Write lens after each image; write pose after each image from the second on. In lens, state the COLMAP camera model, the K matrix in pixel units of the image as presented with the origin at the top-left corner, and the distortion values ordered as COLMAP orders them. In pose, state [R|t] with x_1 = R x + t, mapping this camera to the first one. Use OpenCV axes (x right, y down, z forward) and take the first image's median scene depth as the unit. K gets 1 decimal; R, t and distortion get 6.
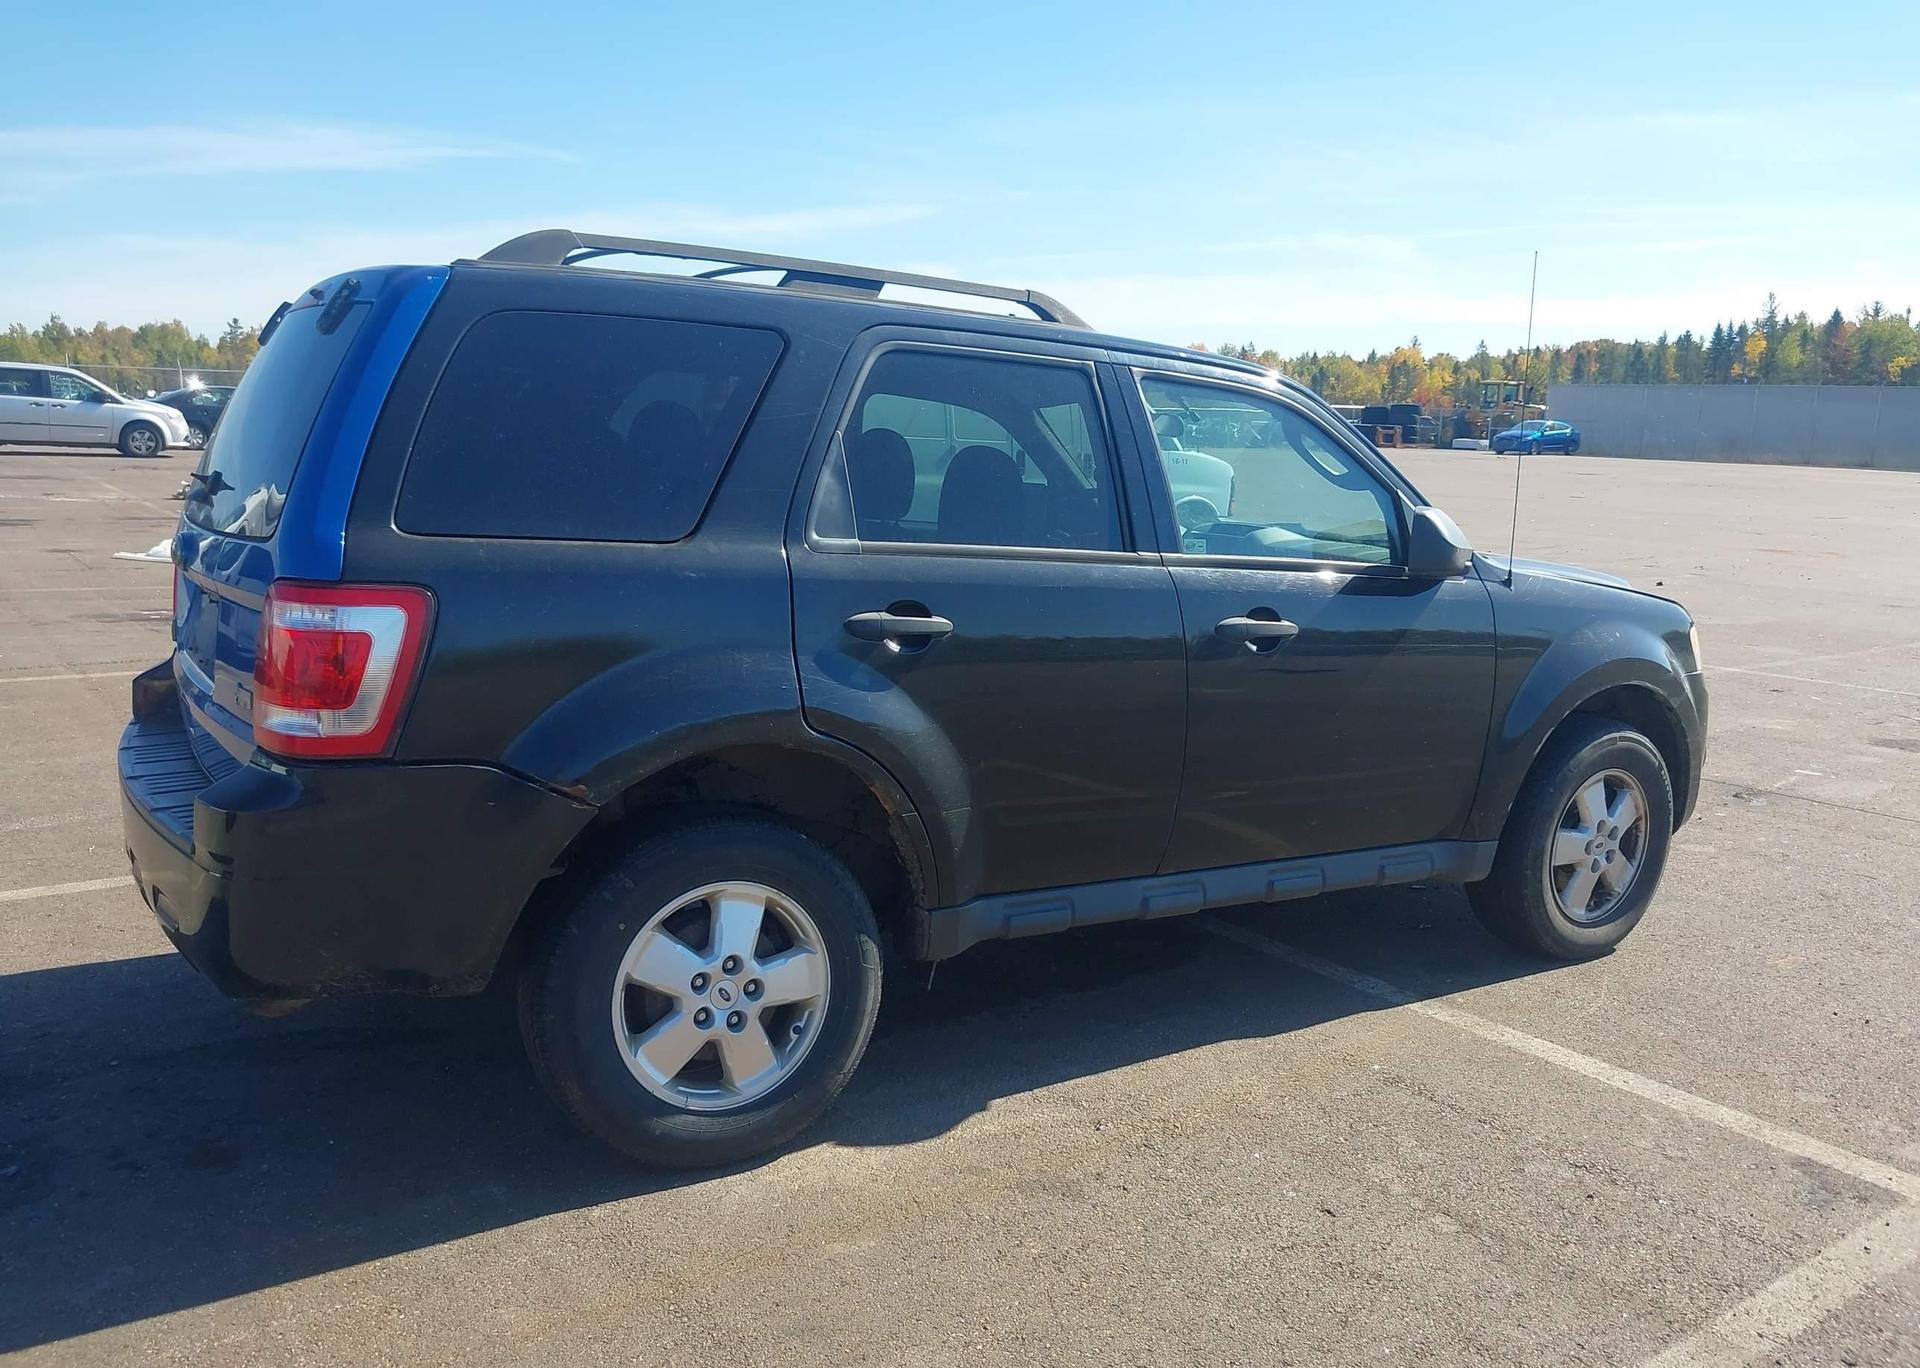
lens RADIAL K [[1530.6, 0, 926.2], [0, 1530.6, 677.9], [0, 0, 1]] dist [0.008000, -0.002406]
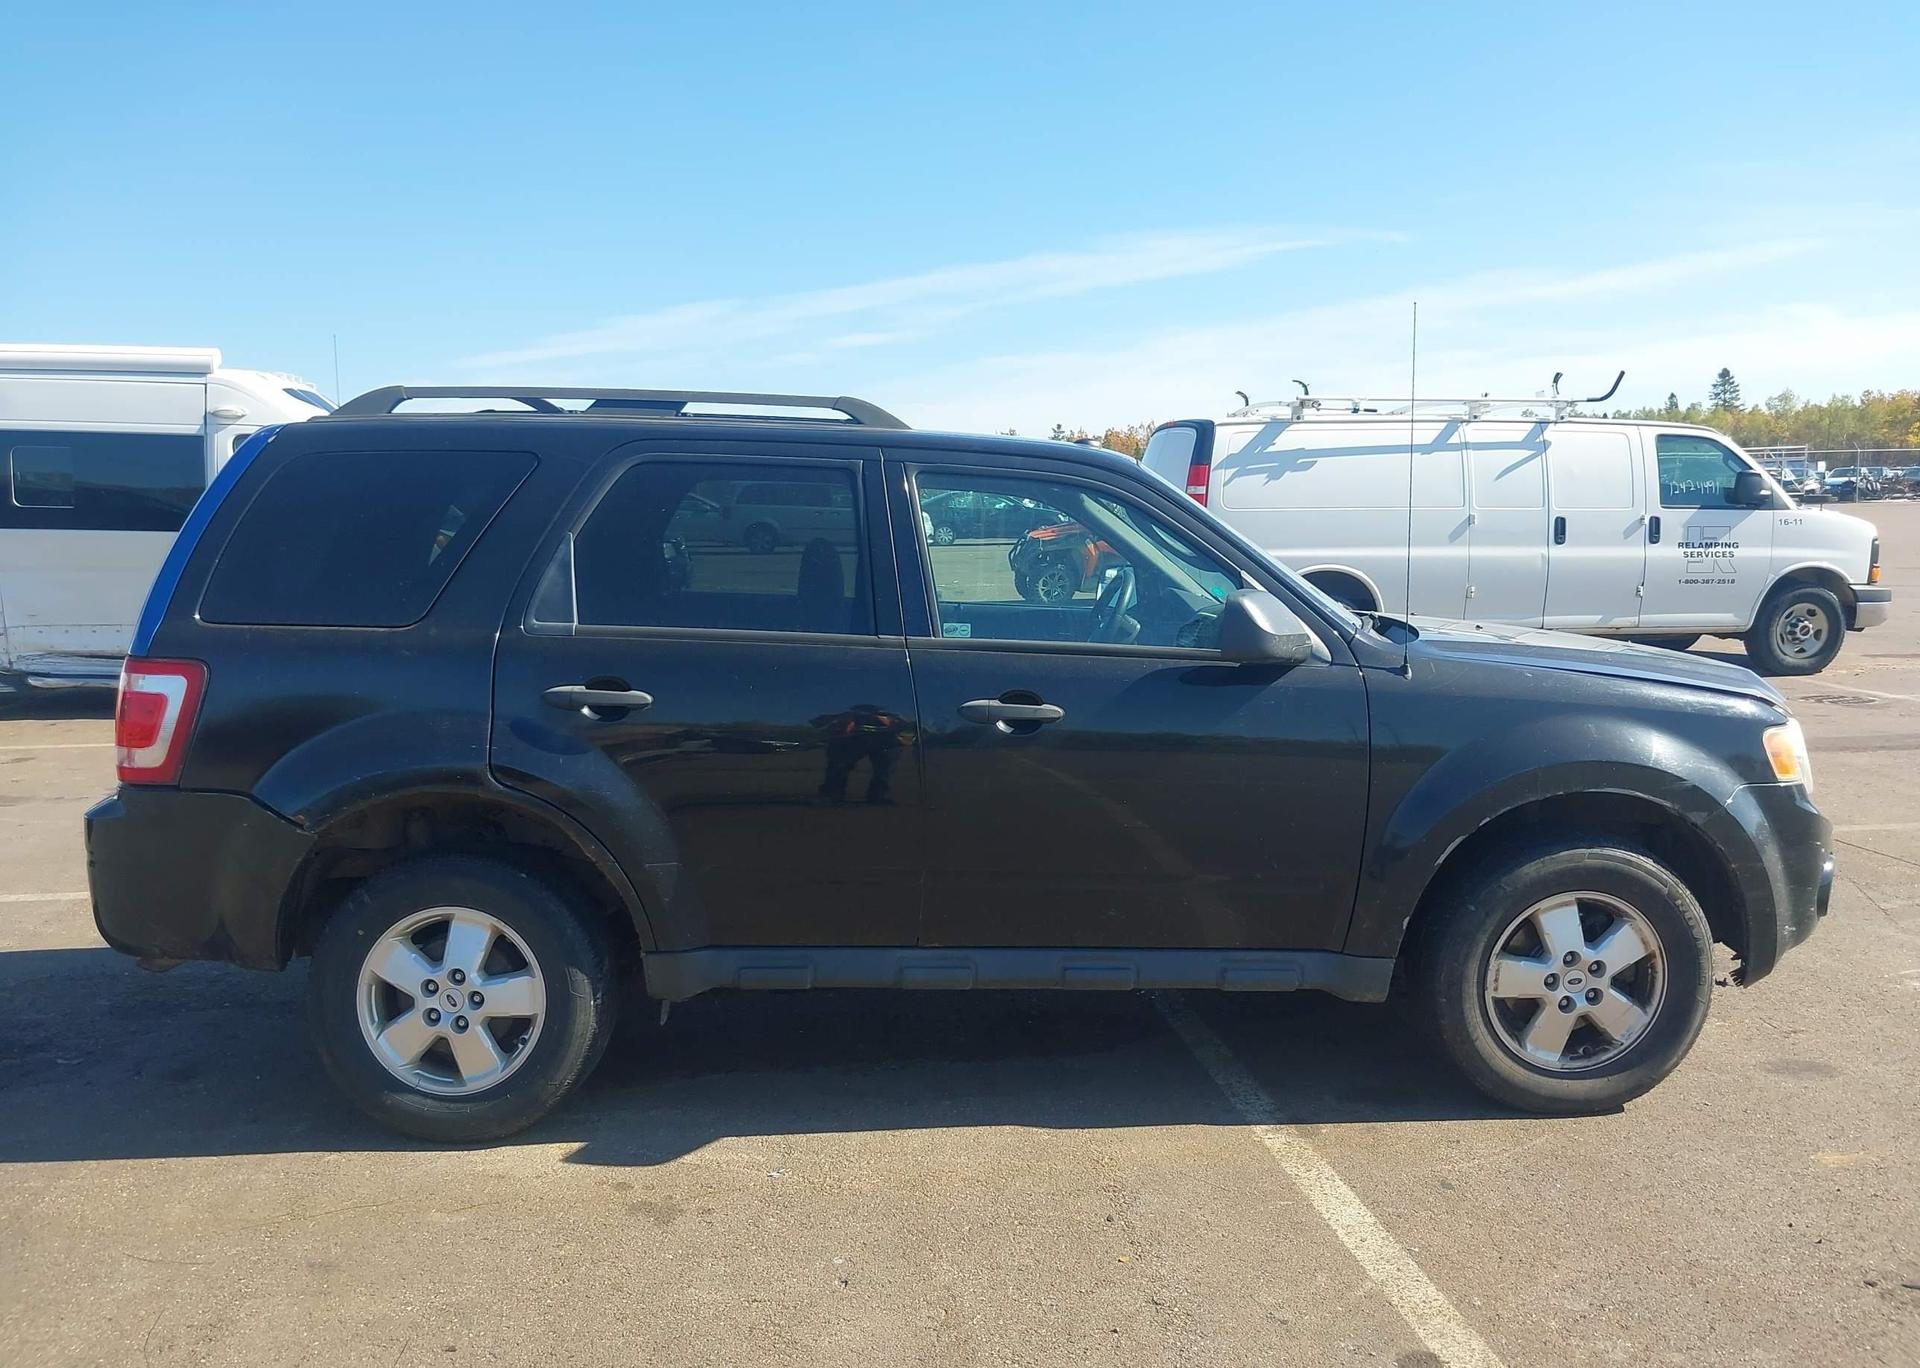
lens RADIAL K [[1521.2, 0, 935.3], [0, 1521.2, 683.5], [0, 0, 1]] dist [-0.009411, -0.000417]
pose [[0.871478, 0.016755, -0.490148, 0.735530], [-0.040625, 0.998448, -0.038101, -0.011703], [0.488749, 0.053116, 0.870806, 0.121479]]
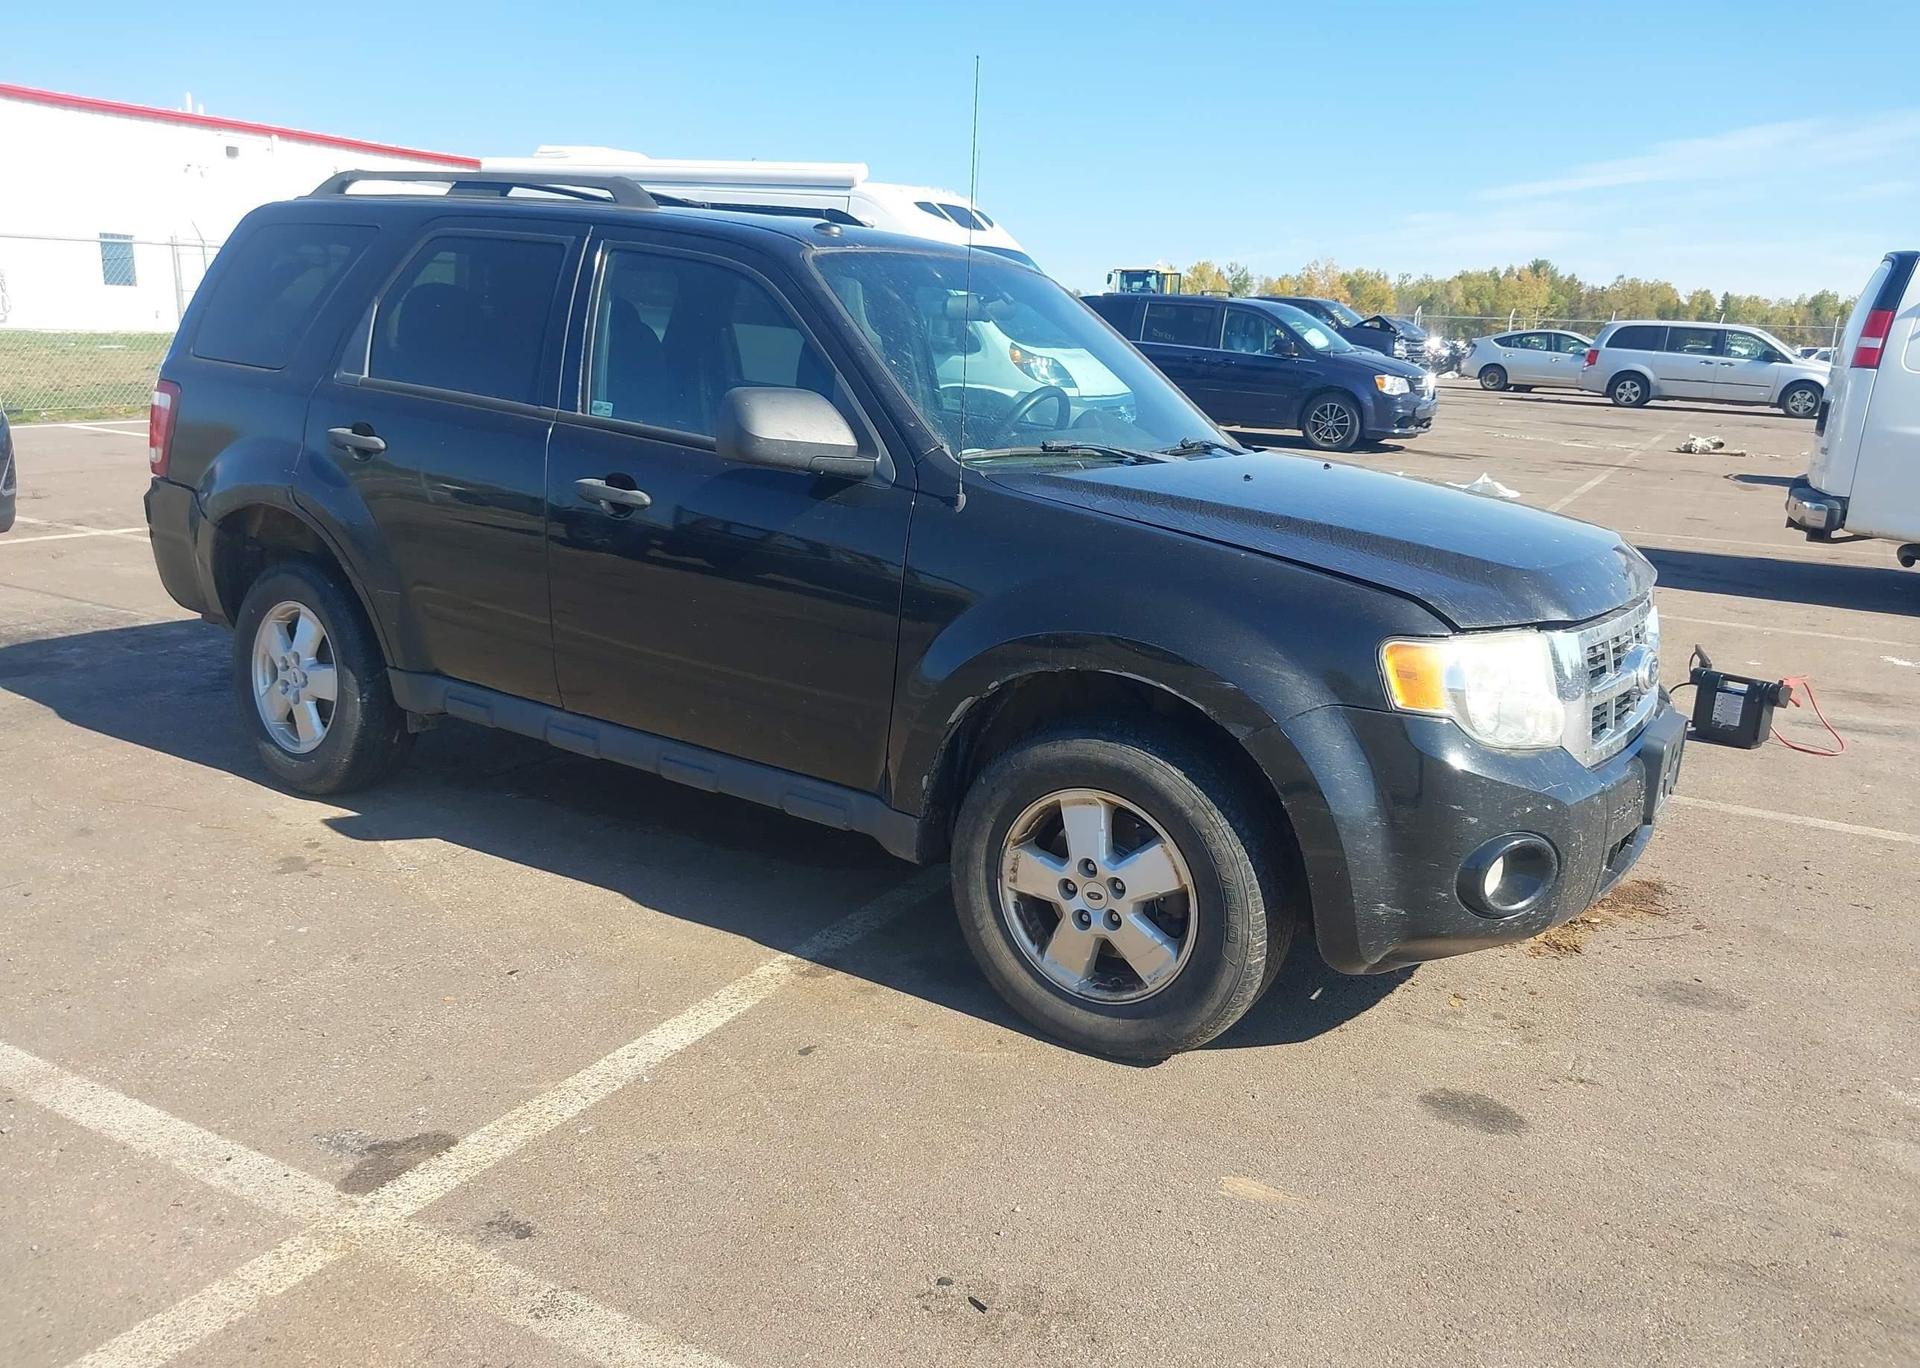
lens RADIAL K [[1507.0, 0, 934.7], [0, 1507.0, 692.3], [0, 0, 1]] dist [0.051754, -0.086435]
pose [[0.422876, 0.202525, -0.883267, 1.369821], [-0.176913, 0.974401, 0.138722, -0.090074], [0.888751, 0.097599, 0.447880, 0.835174]]
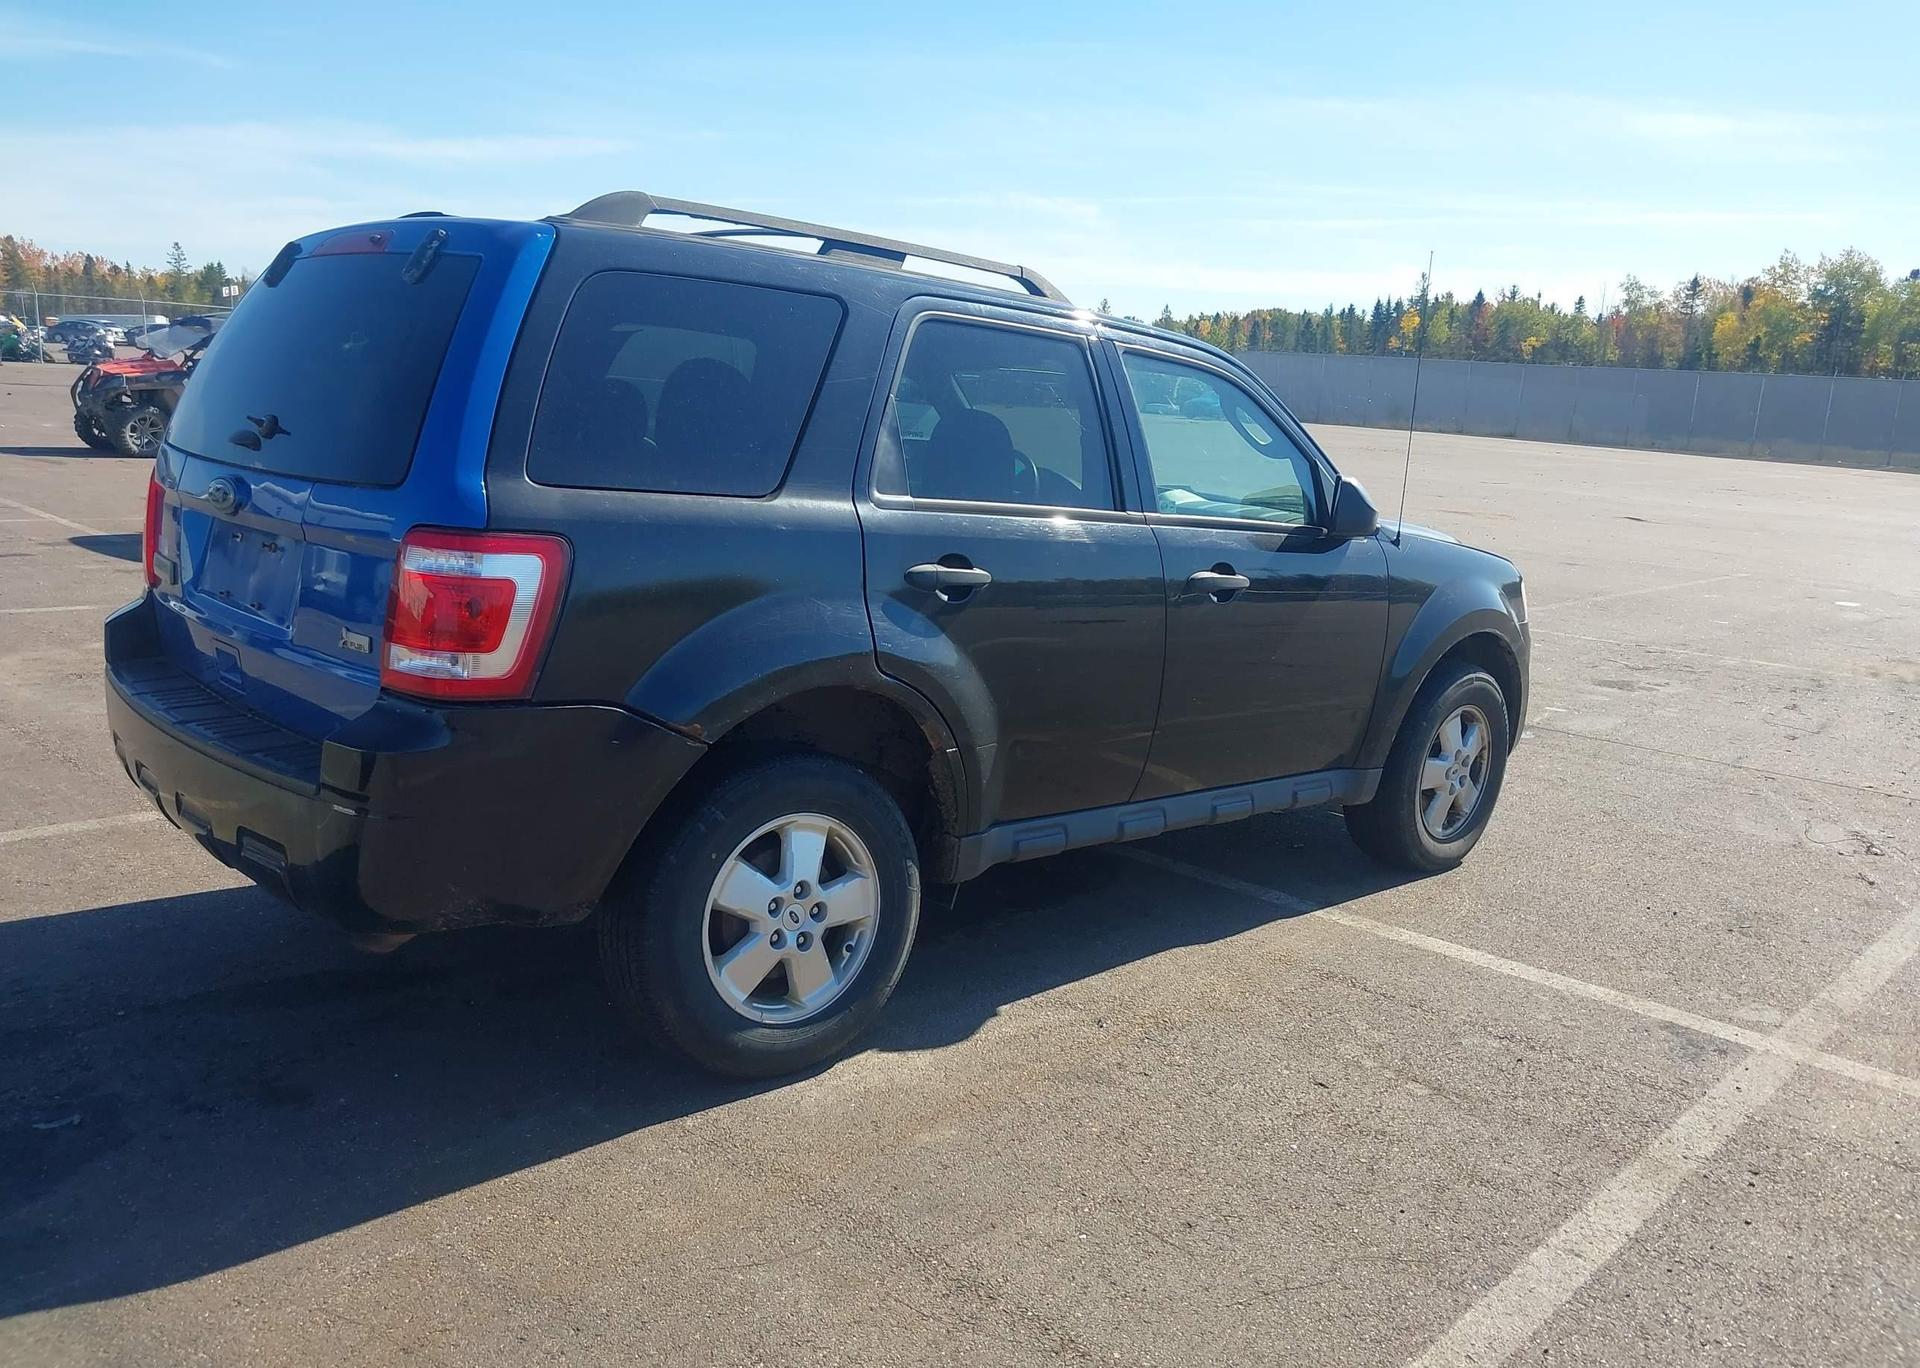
lens RADIAL K [[1507.0, 0, 934.7], [0, 1507.0, 692.3], [0, 0, 1]] dist [0.051754, -0.086435]
pose [[0.981332, -0.005559, 0.192242, -0.223762], [-0.002940, 0.999032, 0.043895, 0.000924], [-0.192300, -0.043641, 0.980365, -0.054026]]
